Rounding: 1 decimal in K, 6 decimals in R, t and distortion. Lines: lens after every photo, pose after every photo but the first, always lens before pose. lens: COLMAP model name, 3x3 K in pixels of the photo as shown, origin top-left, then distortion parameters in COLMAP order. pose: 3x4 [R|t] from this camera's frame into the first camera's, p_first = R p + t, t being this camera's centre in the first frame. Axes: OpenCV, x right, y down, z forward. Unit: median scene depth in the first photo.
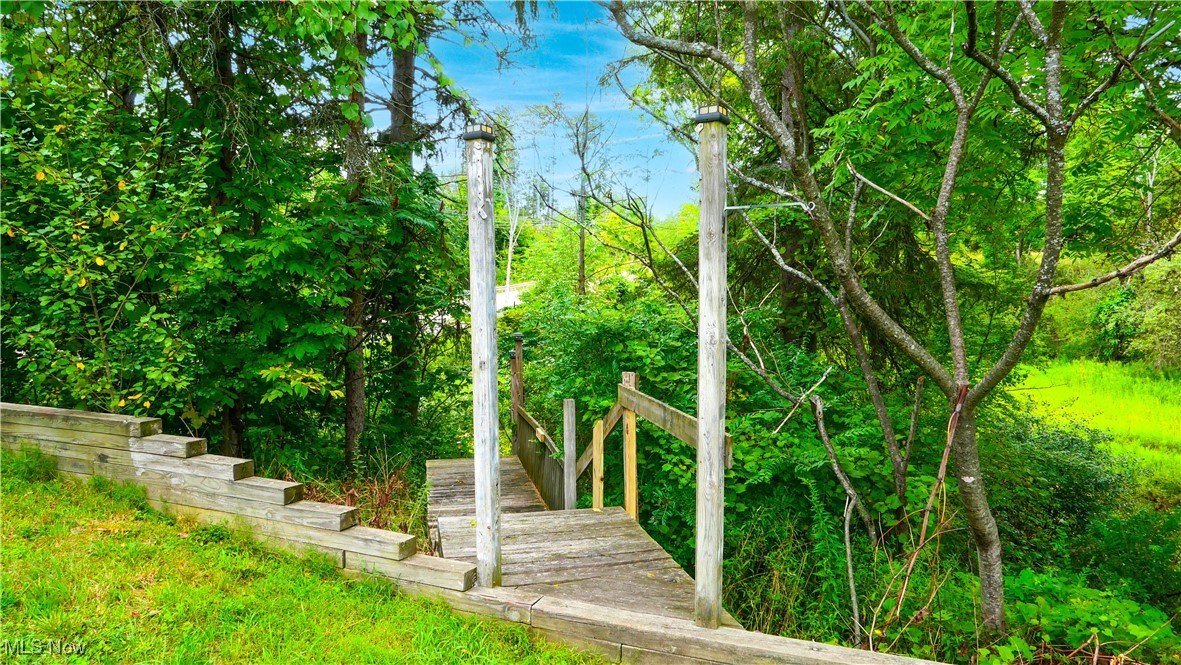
lens RADIAL K [[781.0, 0, 590.5], [0, 781.0, 332.5], [0, 0, 1]] dist [0.001480, 0.000343]
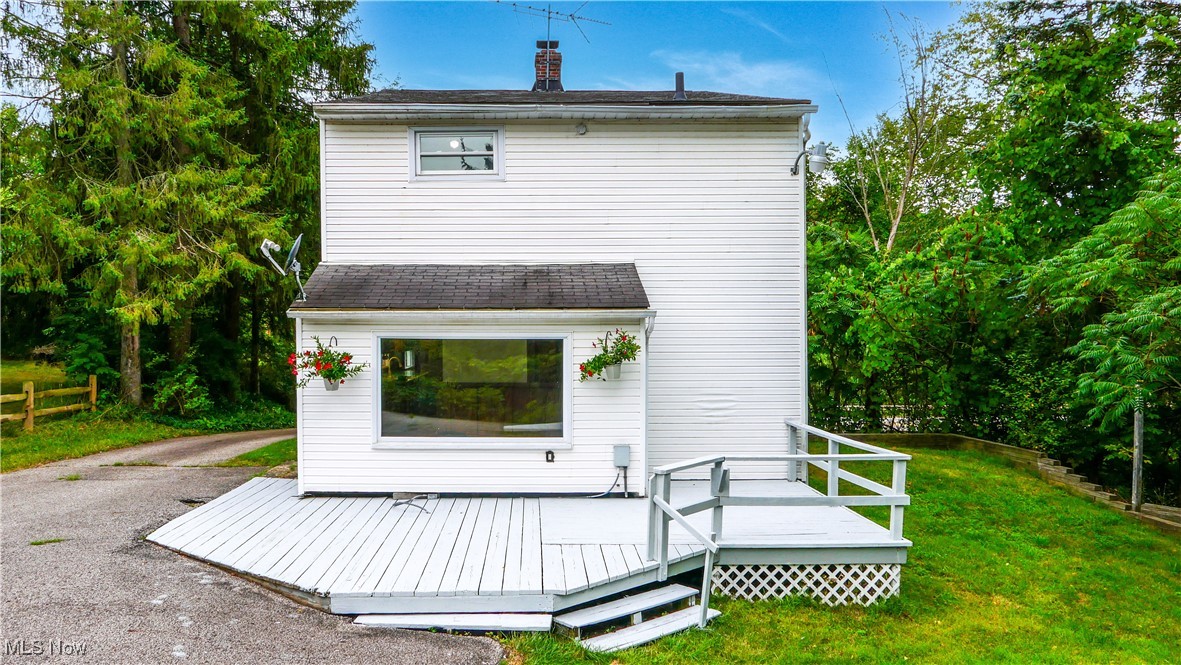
lens RADIAL K [[805.3, 0, 540.7], [0, 805.3, 373.2], [0, 0, 1]] dist [-0.002384, -0.001816]
pose [[0.441093, 0.049101, -0.896117, 1.473884], [-0.075211, 0.997012, 0.017609, -0.119998], [0.894305, 0.059631, 0.443468, -2.344773]]
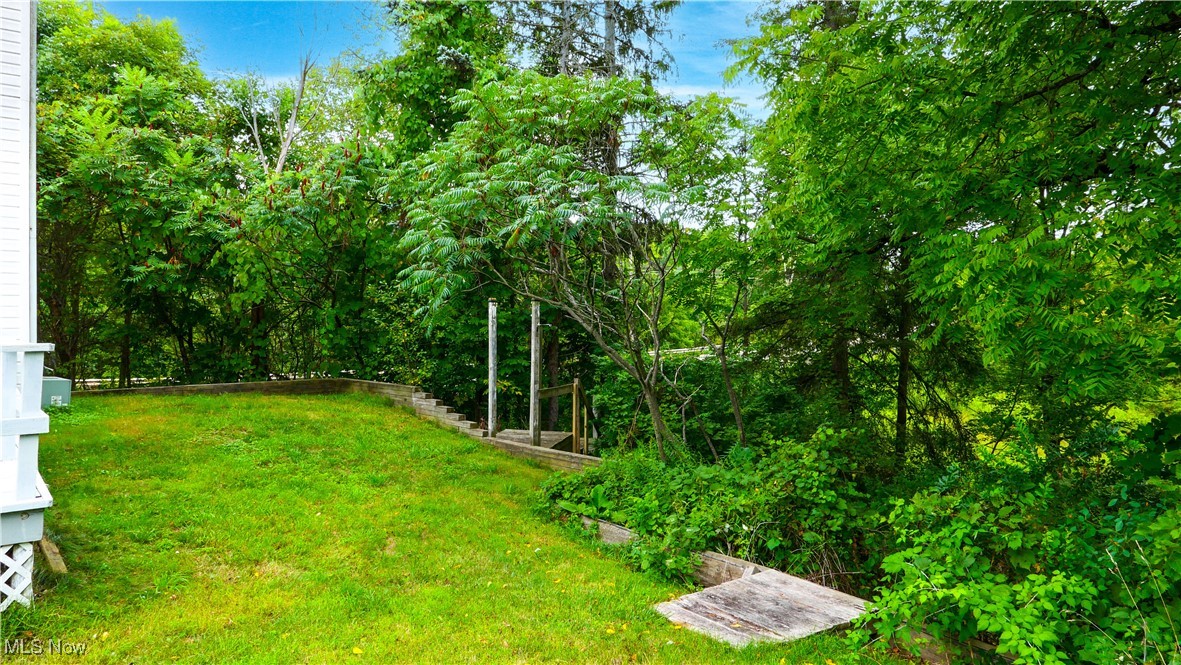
lens RADIAL K [[781.0, 0, 590.5], [0, 781.0, 332.5], [0, 0, 1]] dist [0.001480, 0.000343]
pose [[0.908377, 0.016491, -0.417828, 1.258600], [-0.043288, 0.997562, -0.054740, 0.037687], [0.415907, 0.067811, 0.906876, -1.425809]]
